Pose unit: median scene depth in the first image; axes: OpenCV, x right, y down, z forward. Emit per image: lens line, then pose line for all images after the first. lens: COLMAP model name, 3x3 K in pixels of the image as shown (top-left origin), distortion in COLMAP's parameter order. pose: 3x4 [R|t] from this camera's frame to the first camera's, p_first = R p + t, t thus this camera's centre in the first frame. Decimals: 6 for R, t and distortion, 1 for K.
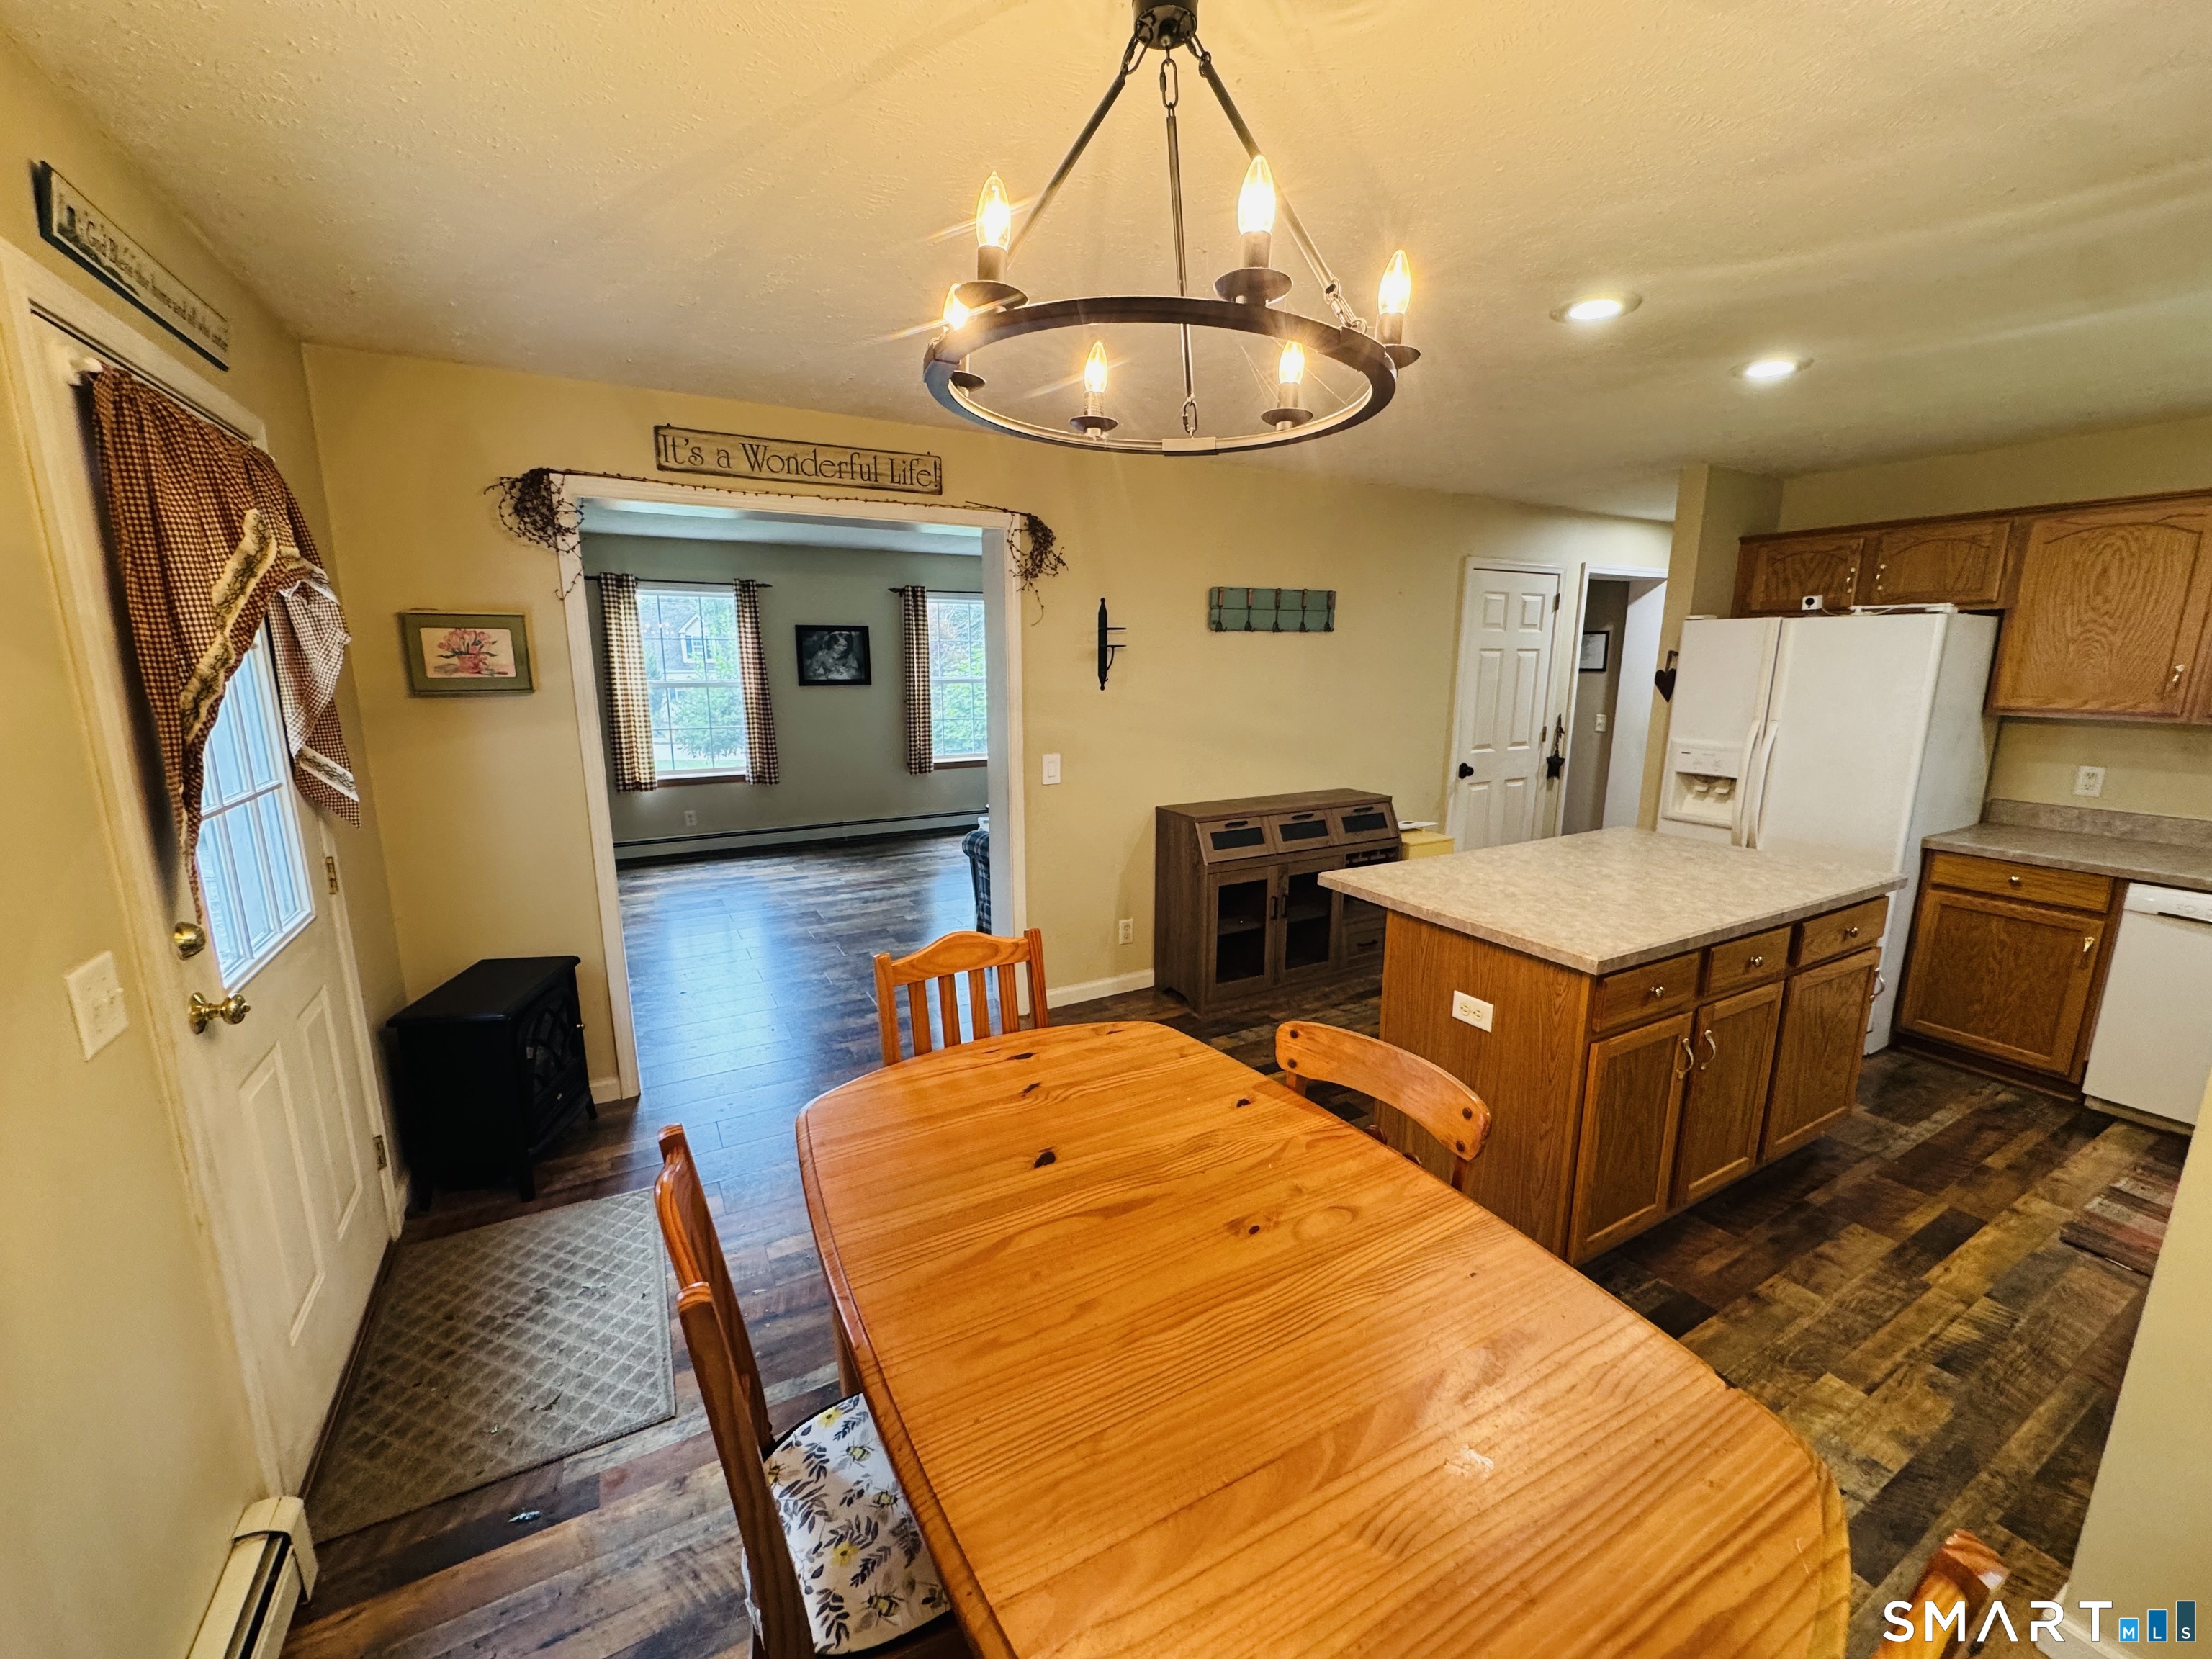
lens RADIAL K [[877.0, 0, 1117.4], [0, 877.0, 832.9], [0, 0, 1]] dist [-0.003672, -0.000542]
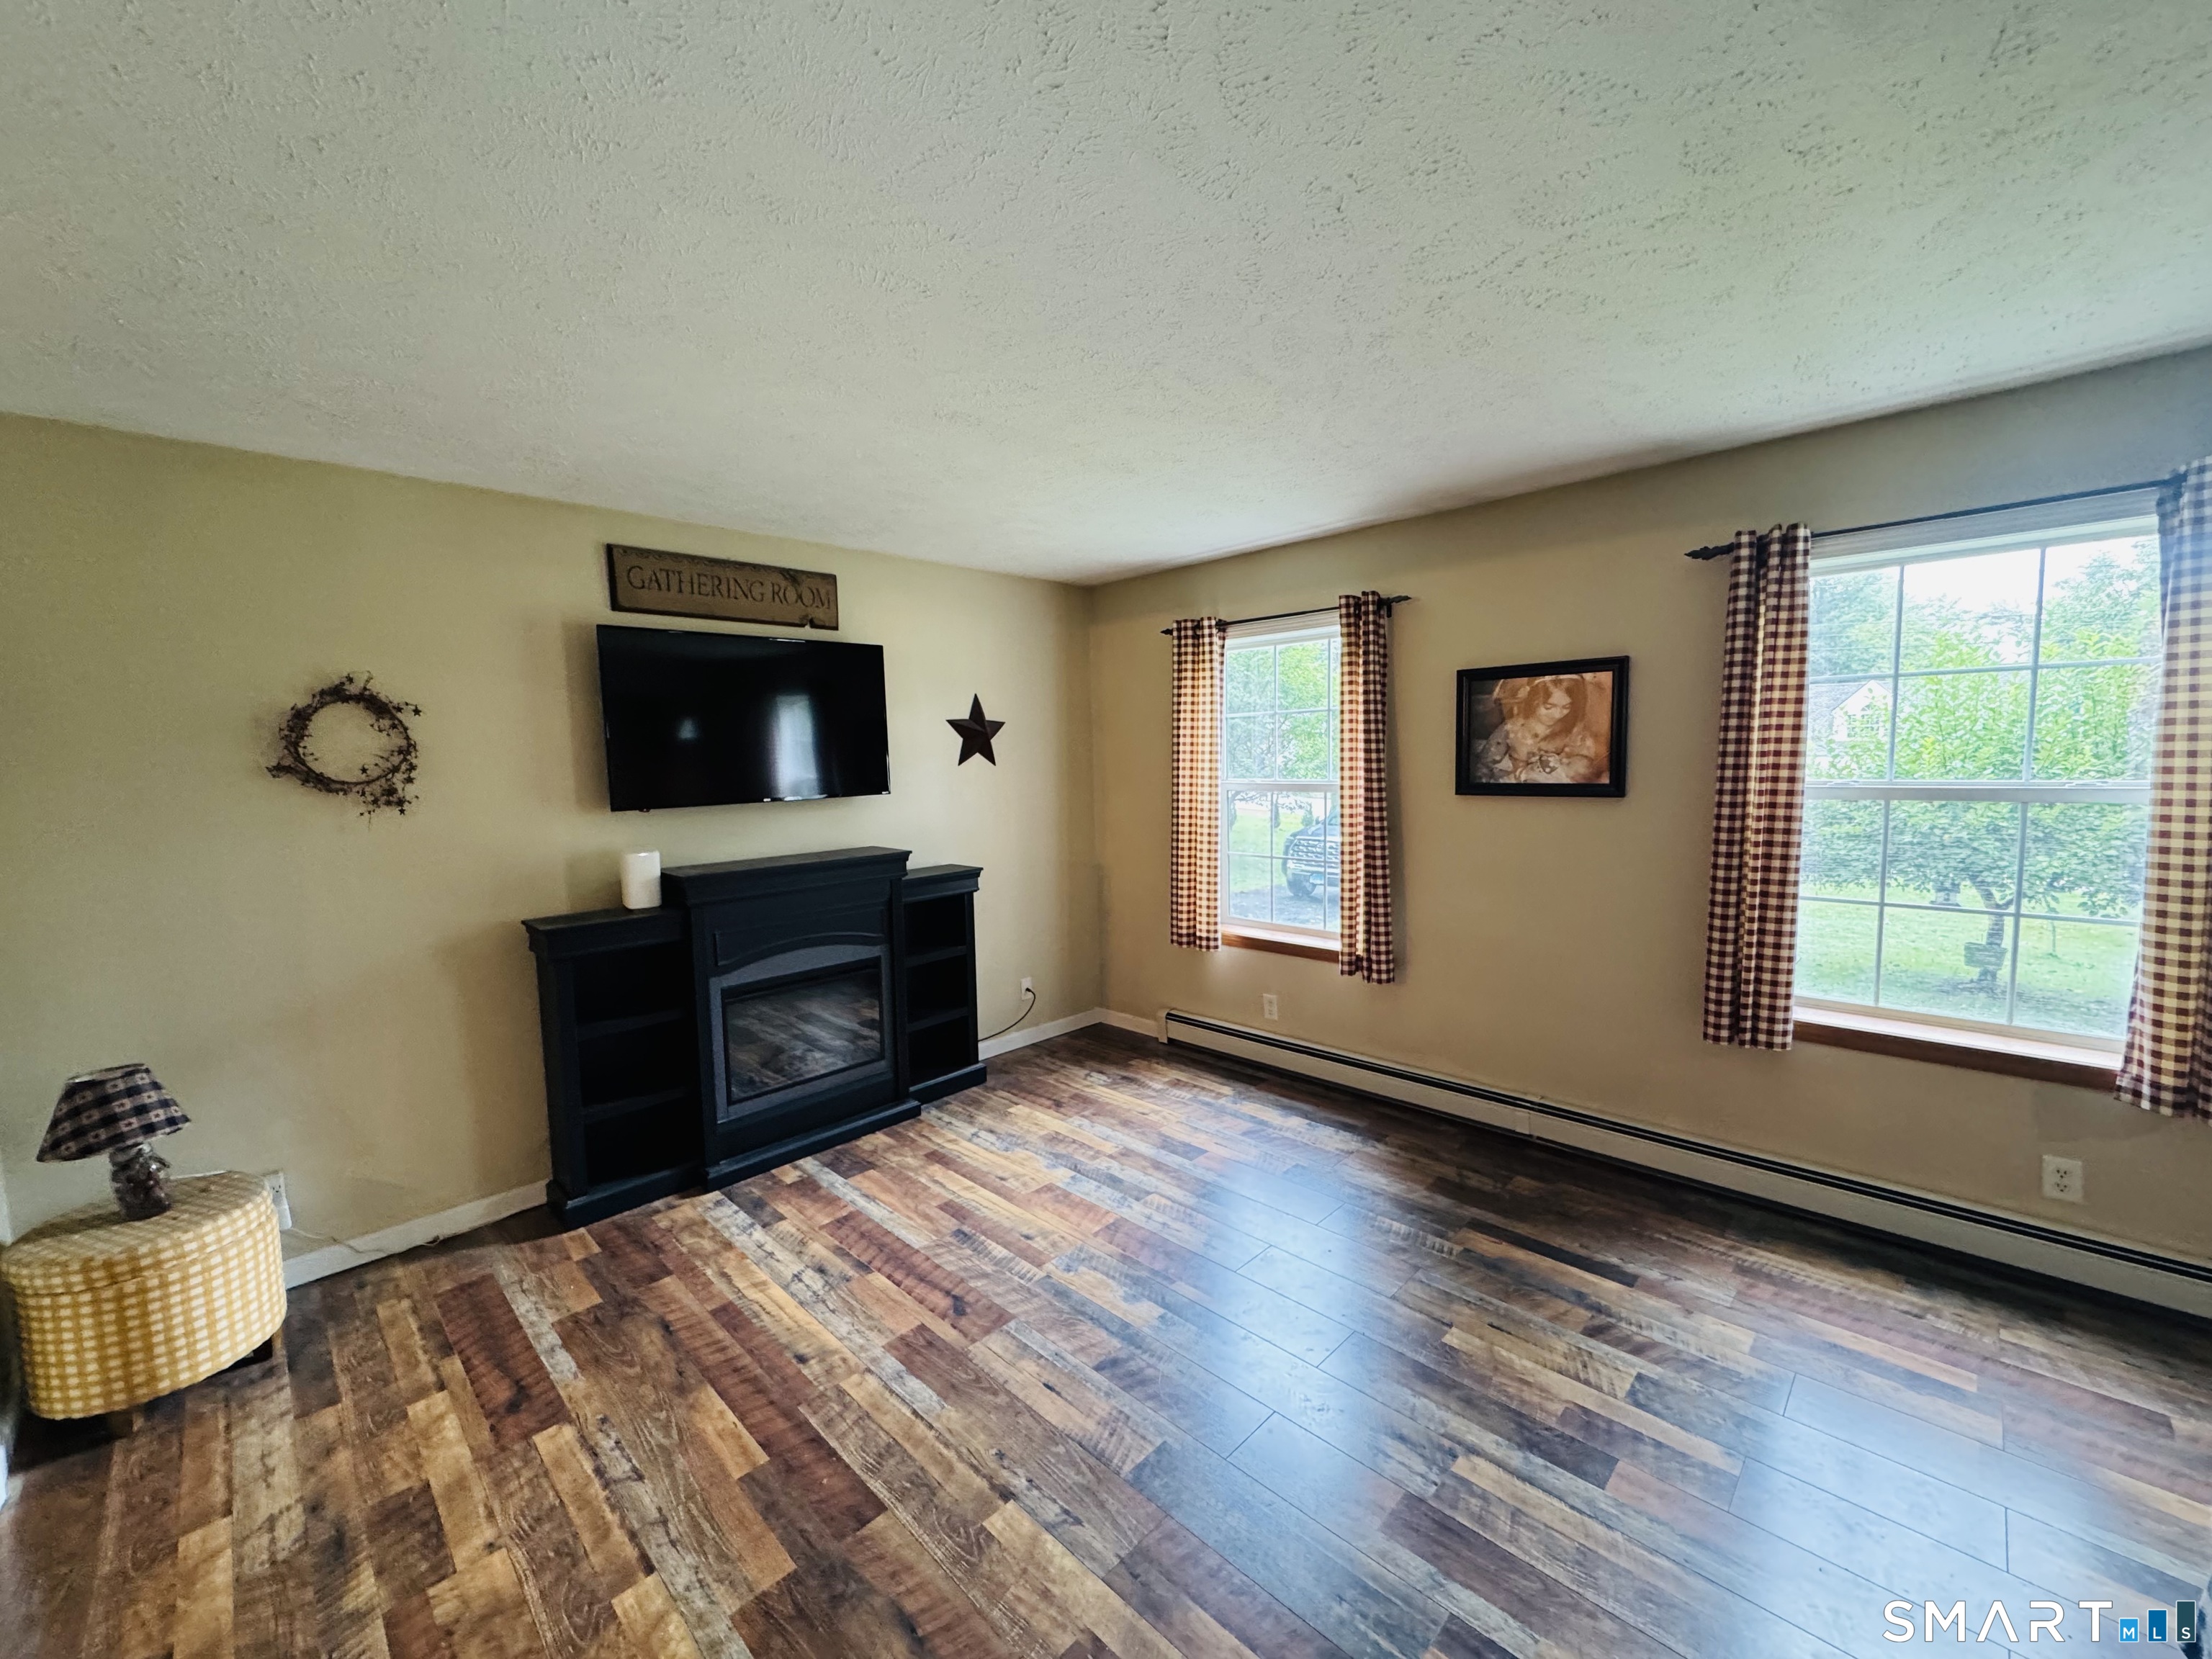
lens RADIAL K [[877.0, 0, 1112.0], [0, 877.0, 827.8], [0, 0, 1]] dist [-0.003672, -0.000542]
pose [[0.277154, 0.065021, -0.958623, 0.051859], [-0.168393, 0.985553, 0.018162, -0.130117], [0.945954, 0.156392, 0.284099, 0.705597]]
